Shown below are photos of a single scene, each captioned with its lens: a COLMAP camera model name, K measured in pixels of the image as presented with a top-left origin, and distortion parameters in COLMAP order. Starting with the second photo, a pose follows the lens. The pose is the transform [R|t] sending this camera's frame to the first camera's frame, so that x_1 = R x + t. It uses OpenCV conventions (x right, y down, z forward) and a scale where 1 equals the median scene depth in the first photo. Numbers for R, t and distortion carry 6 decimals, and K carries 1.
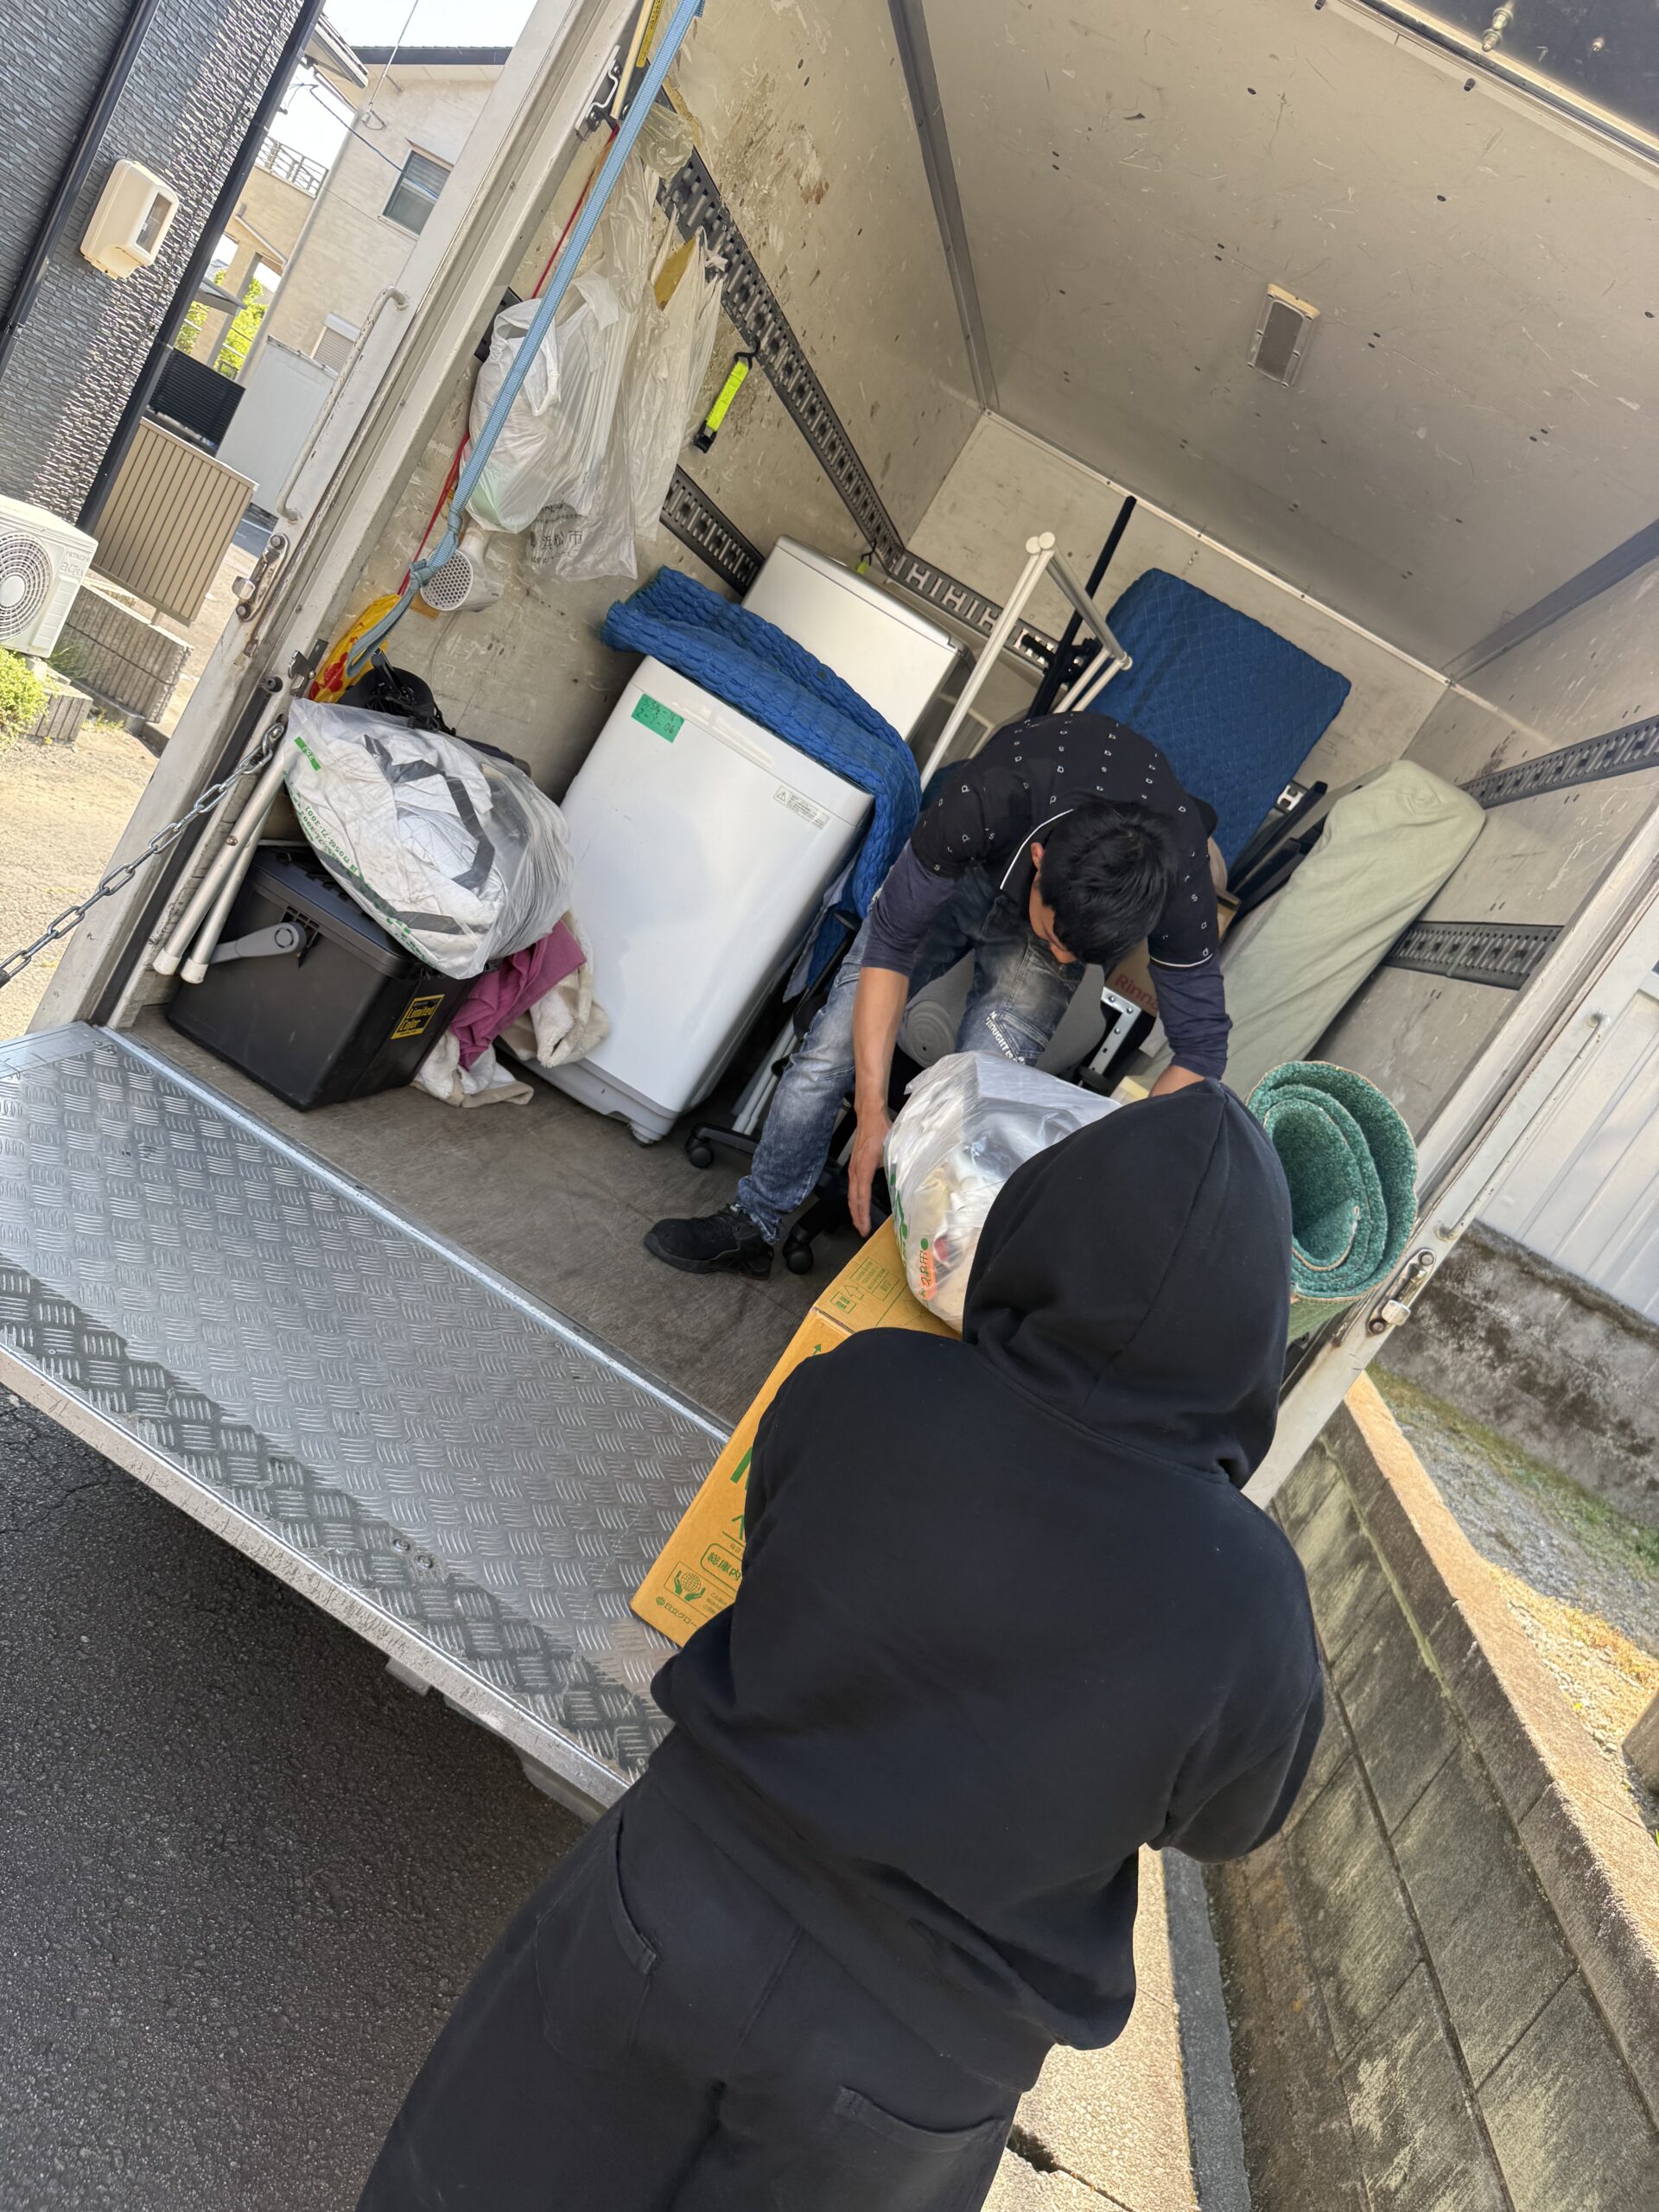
lens RADIAL K [[1542.7, 0, 826.2], [0, 1542.7, 1106.0], [0, 0, 1]] dist [0.030054, -0.012014]
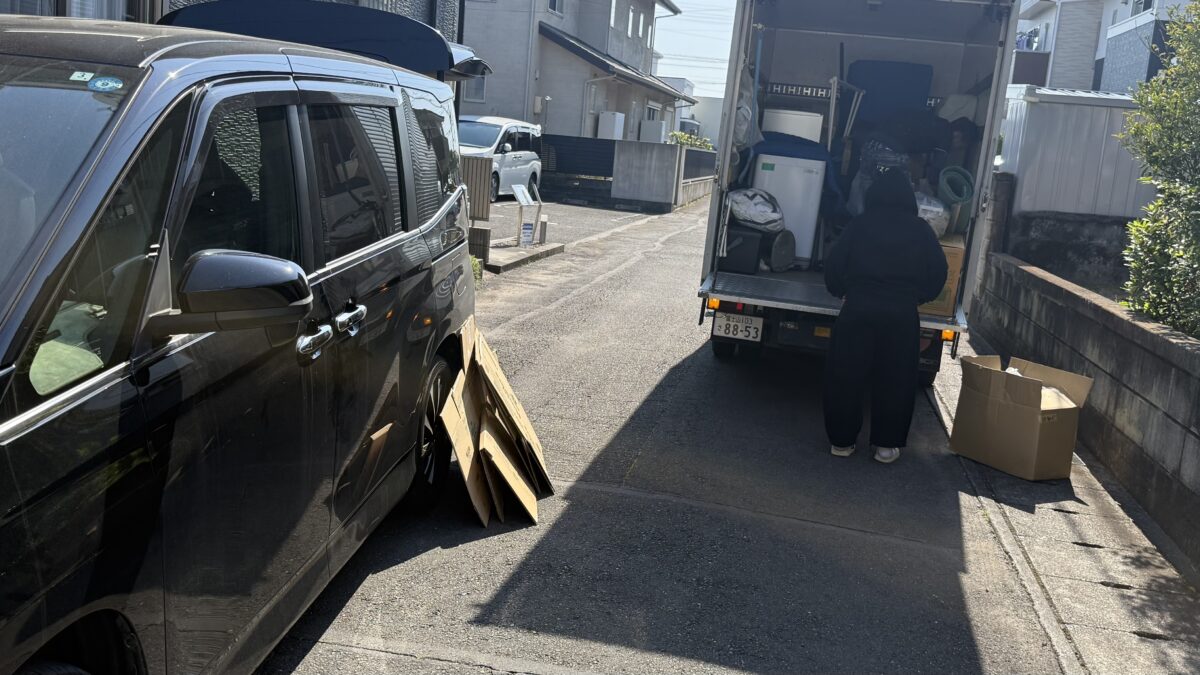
lens RADIAL K [[895.7, 0, 601.3], [0, 895.7, 335.8], [0, 0, 1]] dist [-0.008051, -0.002662]
pose [[0.903062, -0.403608, -0.146900, -0.333921], [0.396944, 0.914897, -0.073478, 0.147254], [0.164055, 0.008043, 0.986418, -1.346260]]
